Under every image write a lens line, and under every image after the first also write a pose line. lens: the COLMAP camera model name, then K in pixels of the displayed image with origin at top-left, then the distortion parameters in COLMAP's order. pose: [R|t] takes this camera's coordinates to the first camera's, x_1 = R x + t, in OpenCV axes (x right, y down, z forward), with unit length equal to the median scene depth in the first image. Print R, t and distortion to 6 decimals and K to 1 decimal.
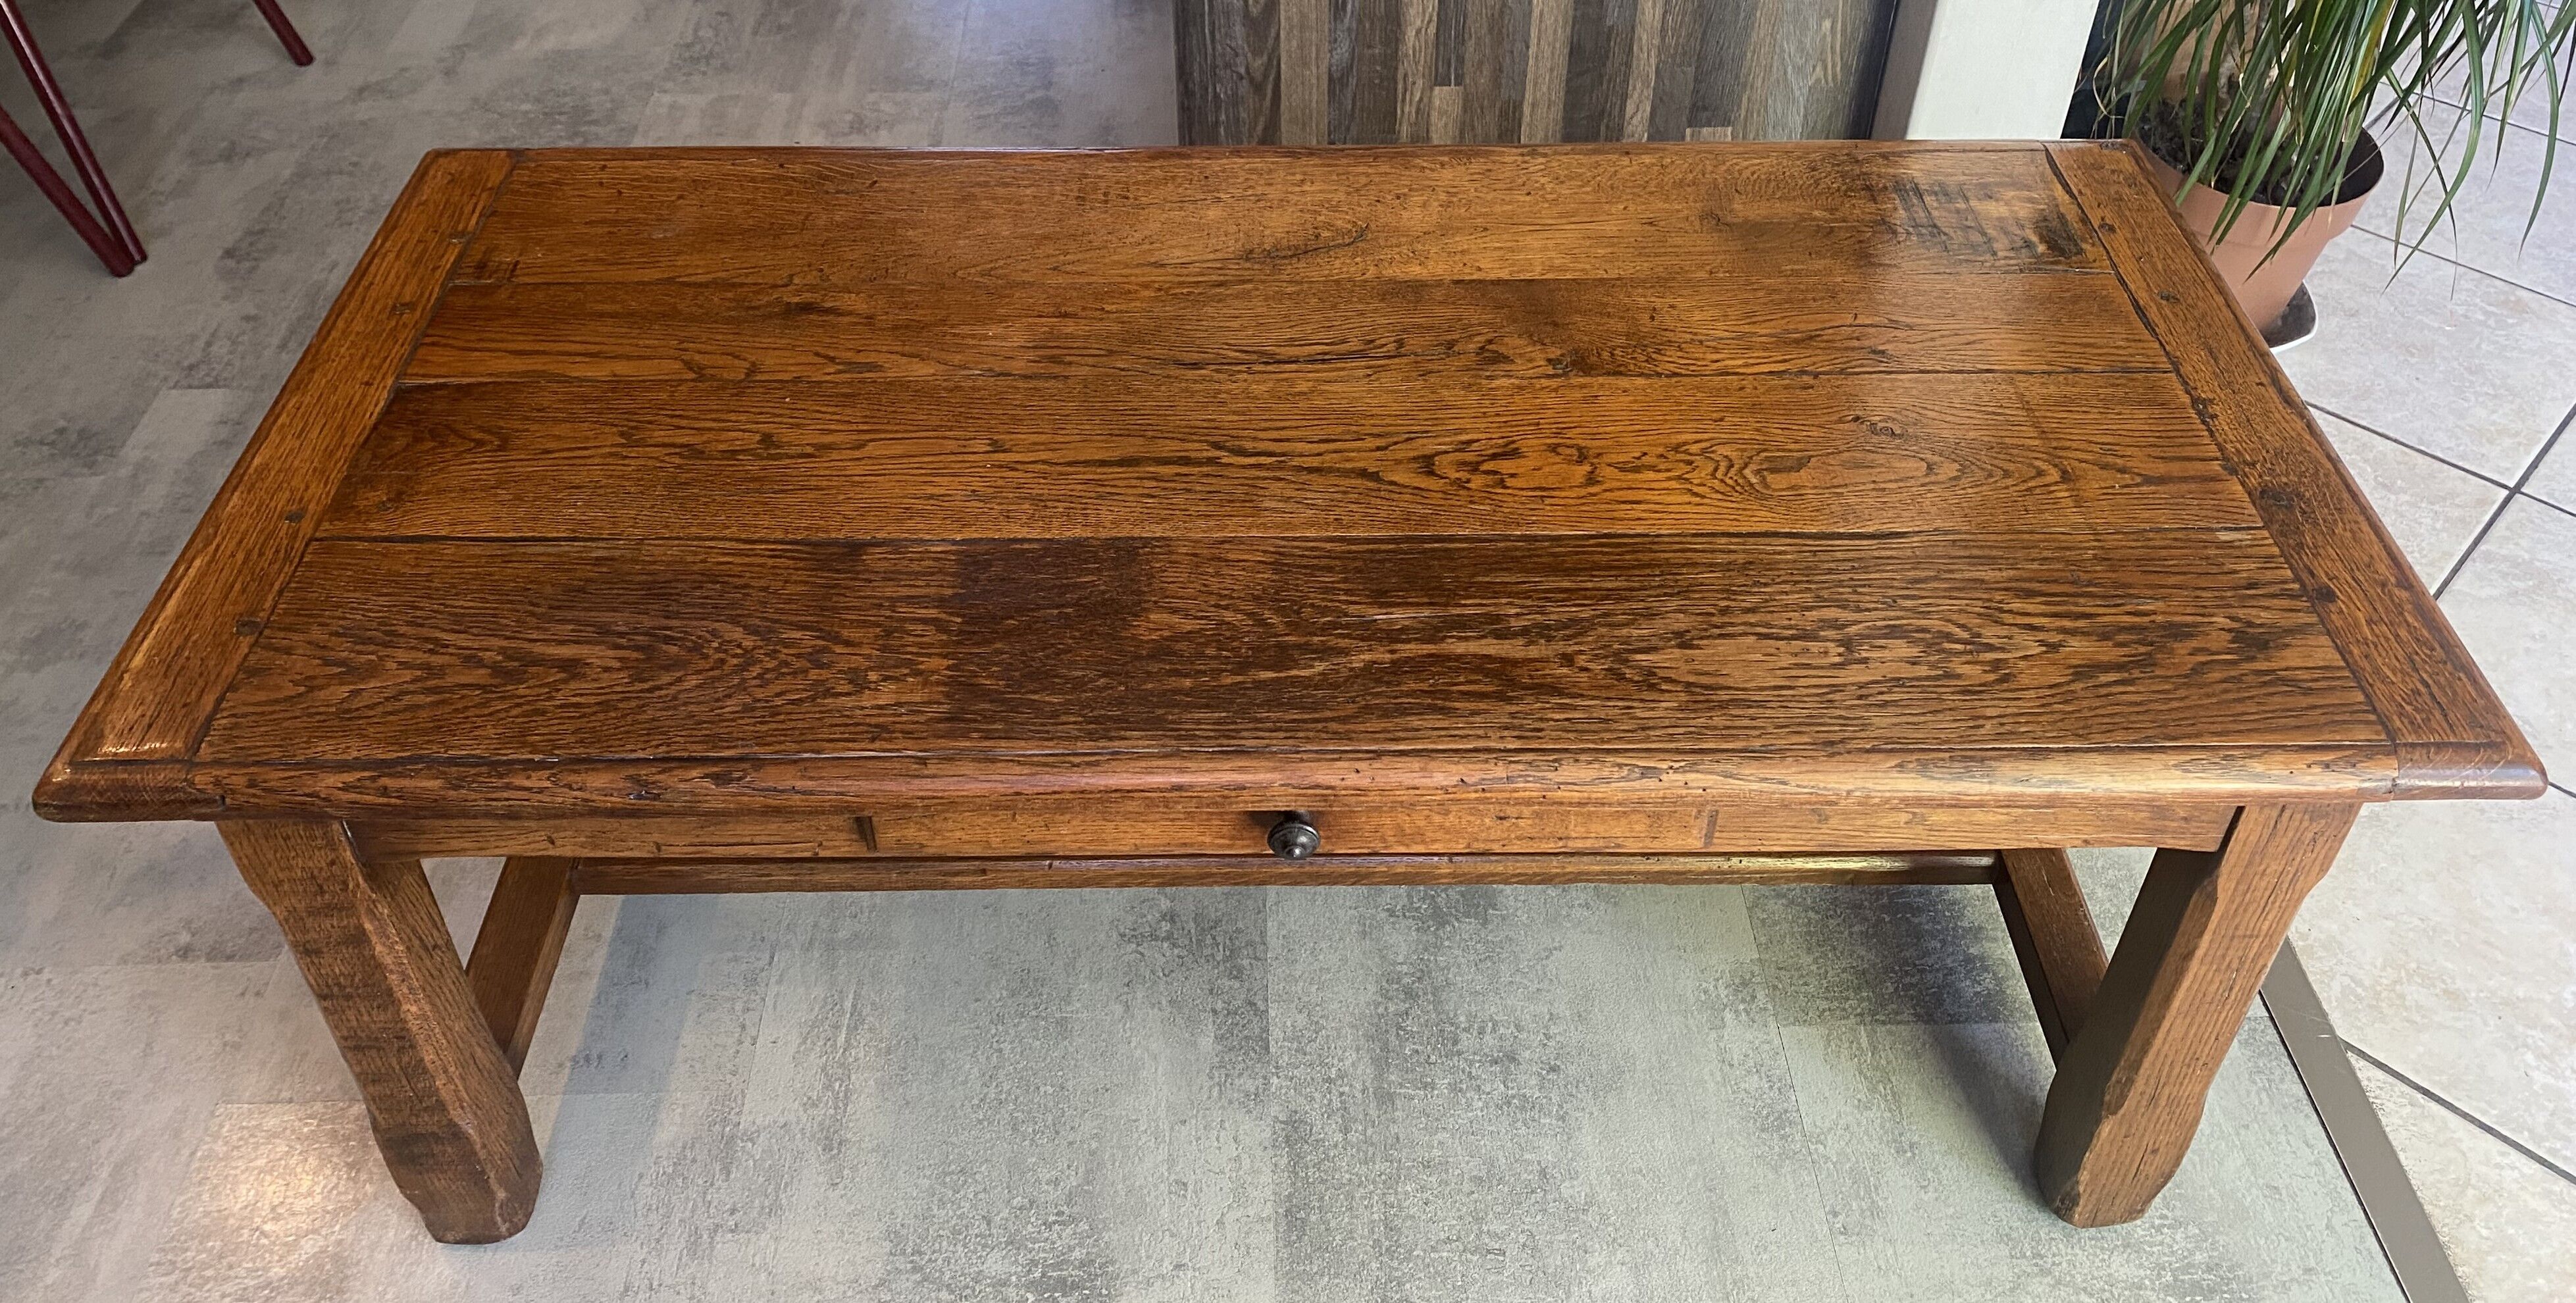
lens RADIAL K [[2024.0, 0, 1285.1], [0, 2024.0, 466.4], [0, 0, 1]] dist [0.040605, -0.052106]
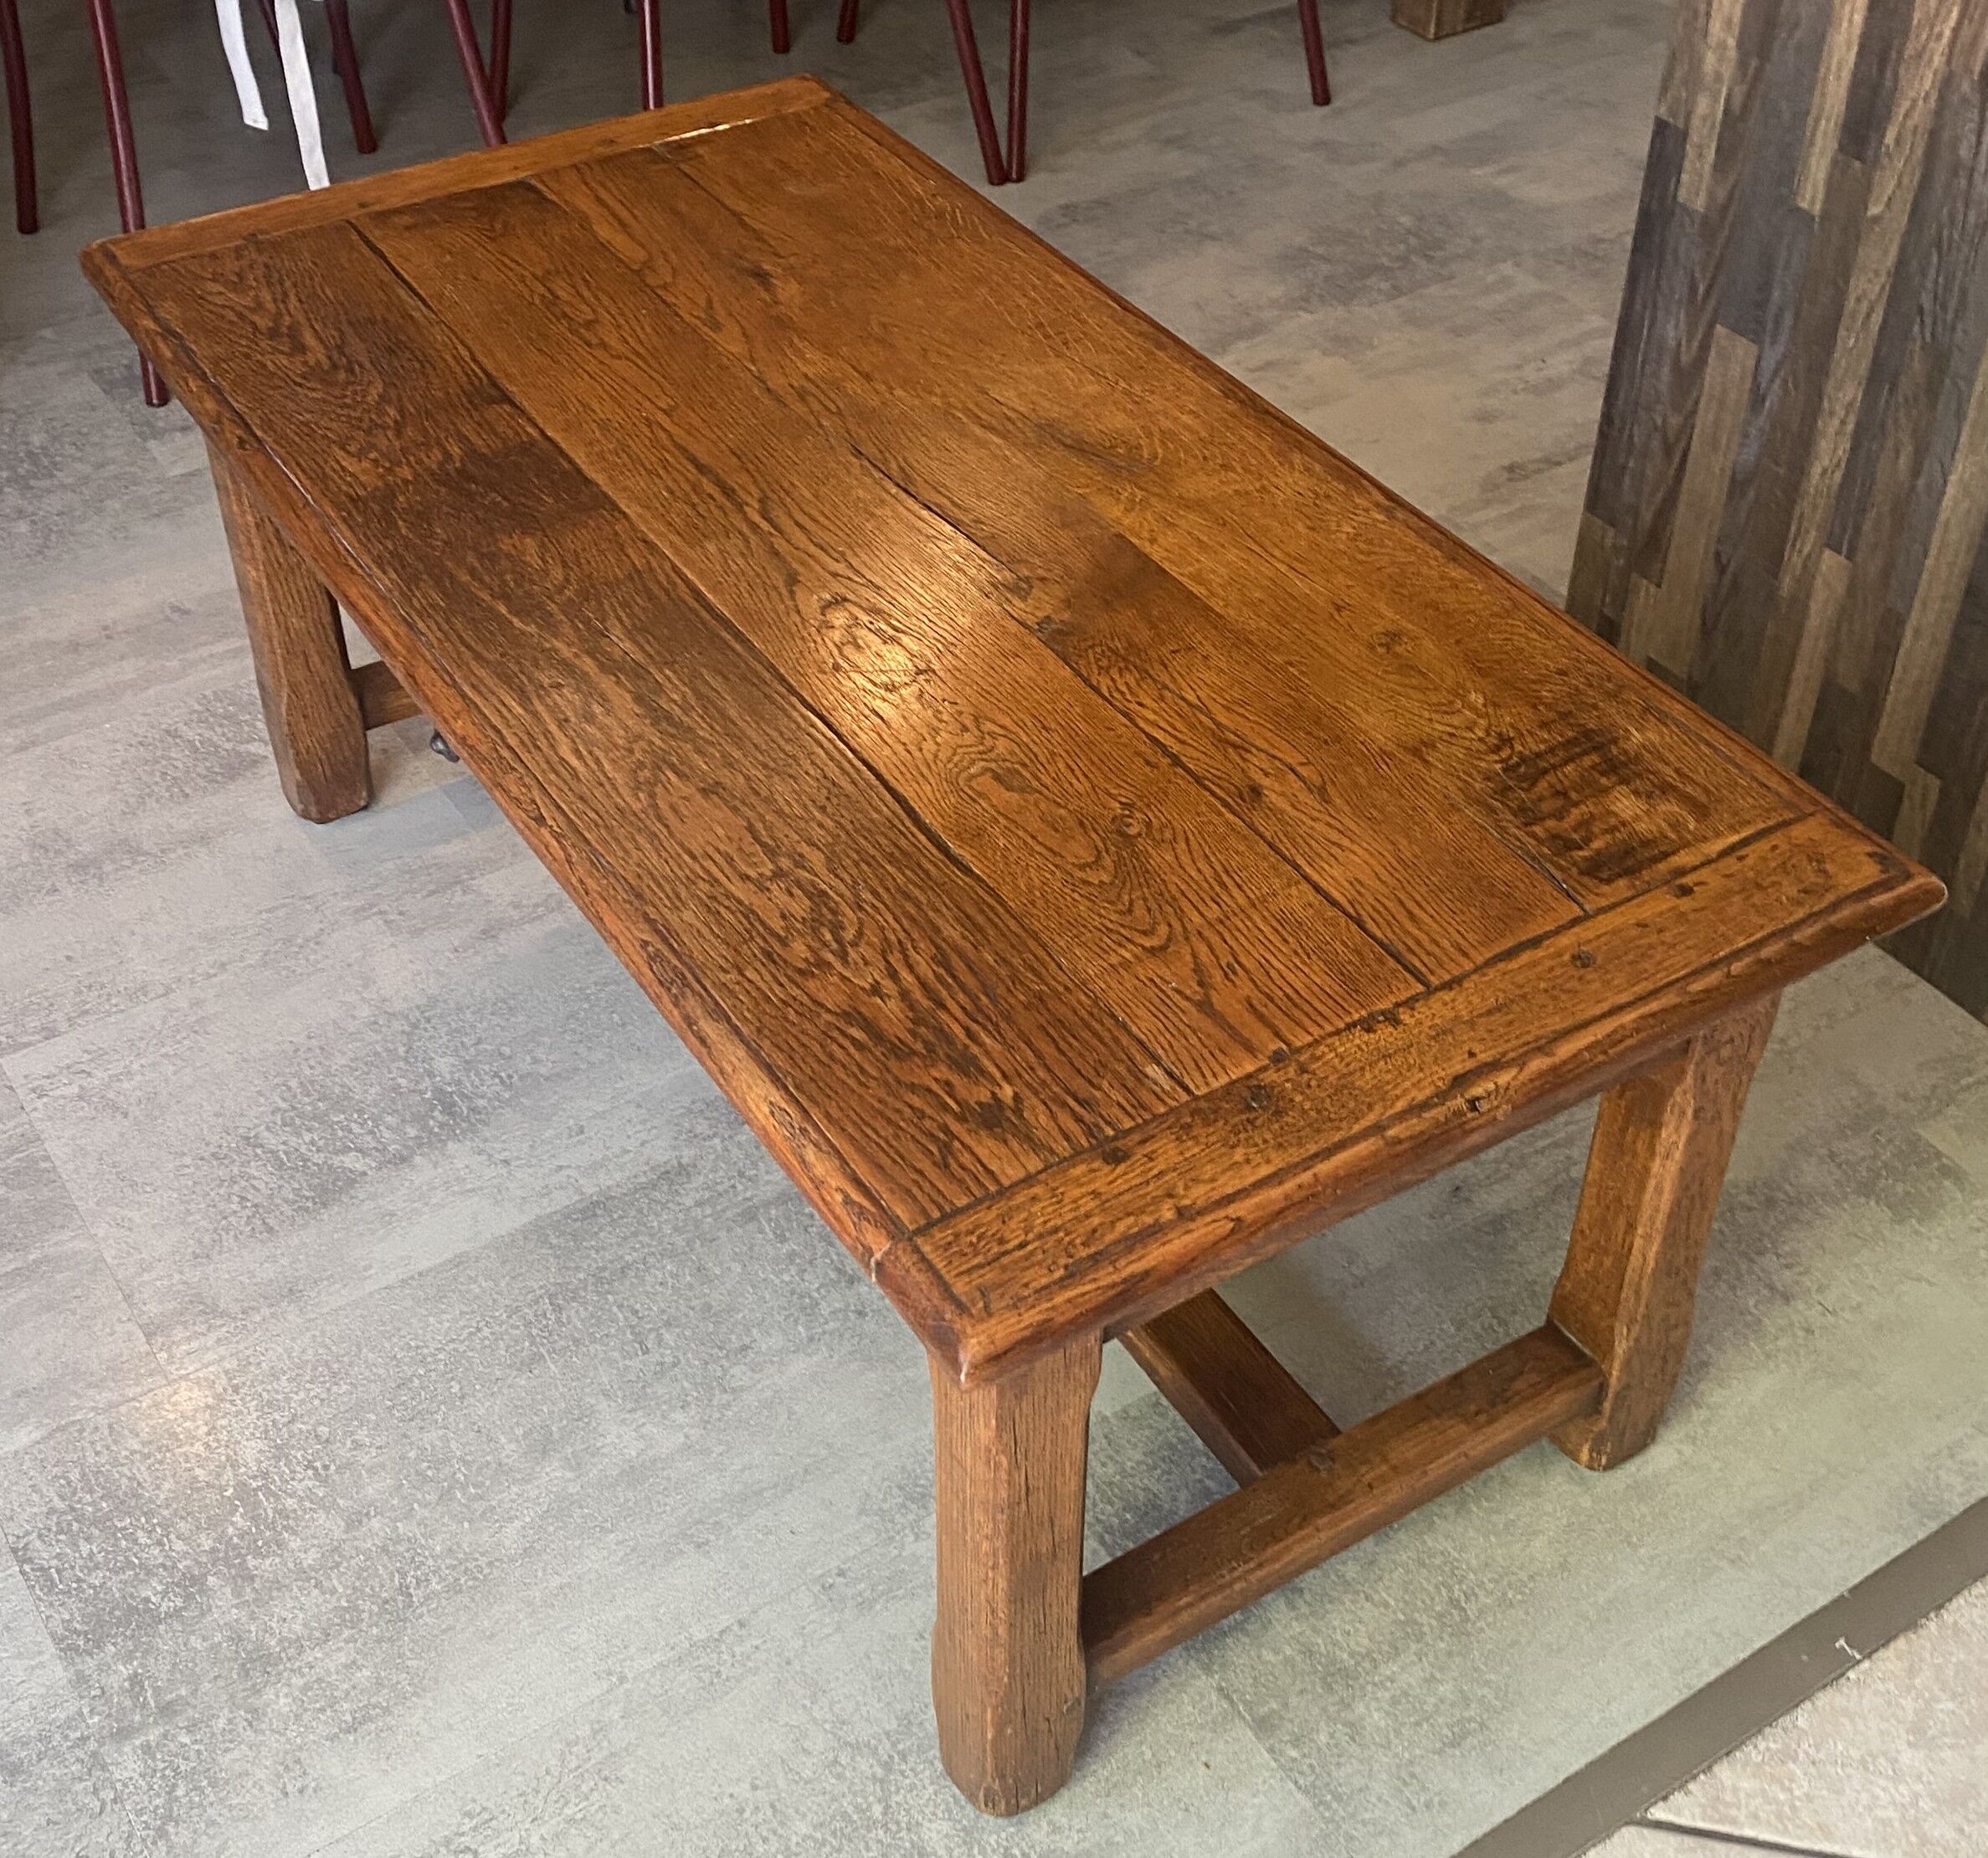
lens RADIAL K [[2552.2, 0, 1041.5], [0, 2552.2, 868.0], [0, 0, 1]] dist [0.192505, -0.594425]
pose [[0.537024, 0.548996, -0.640475, 0.943863], [-0.546411, 0.804824, 0.231718, -0.229261], [0.642682, 0.225525, 0.732187, 0.122791]]
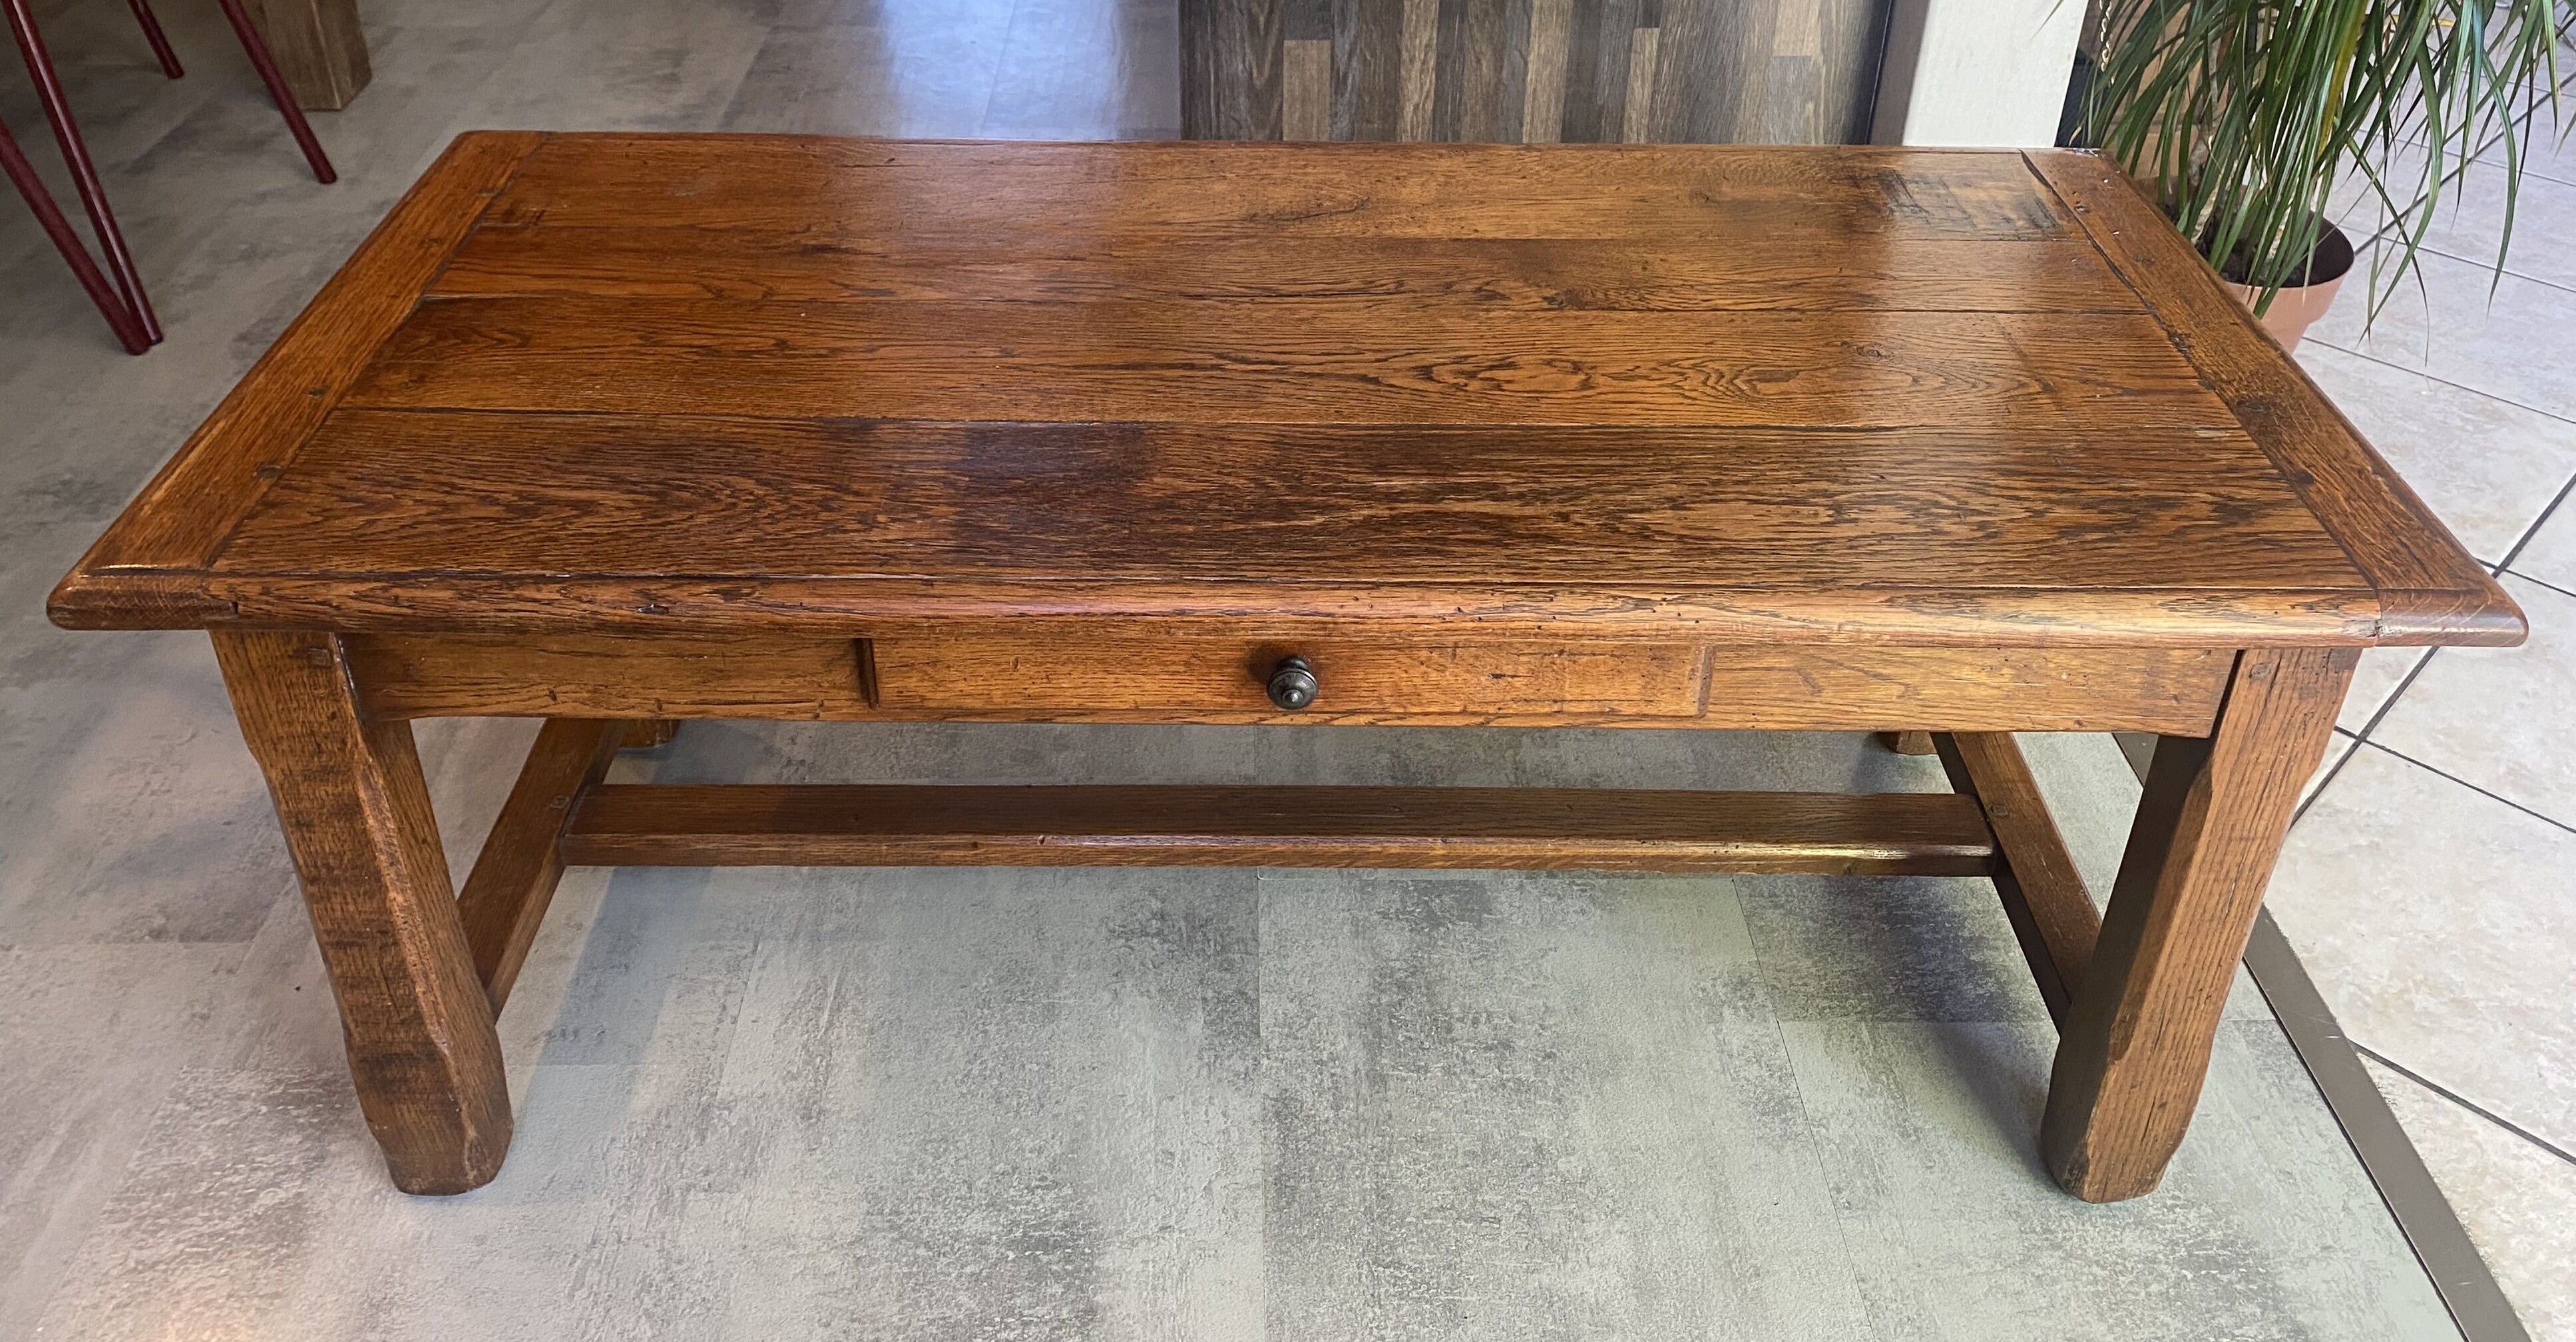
lens RADIAL K [[2044.7, 0, 1282.5], [0, 2044.7, 510.6], [0, 0, 1]] dist [0.051840, -0.076301]
pose [[0.999885, 0.014888, 0.003040, -0.004036], [-0.014383, 0.991854, -0.126566, 0.181425], [-0.004899, 0.126508, 0.991954, -0.017598]]
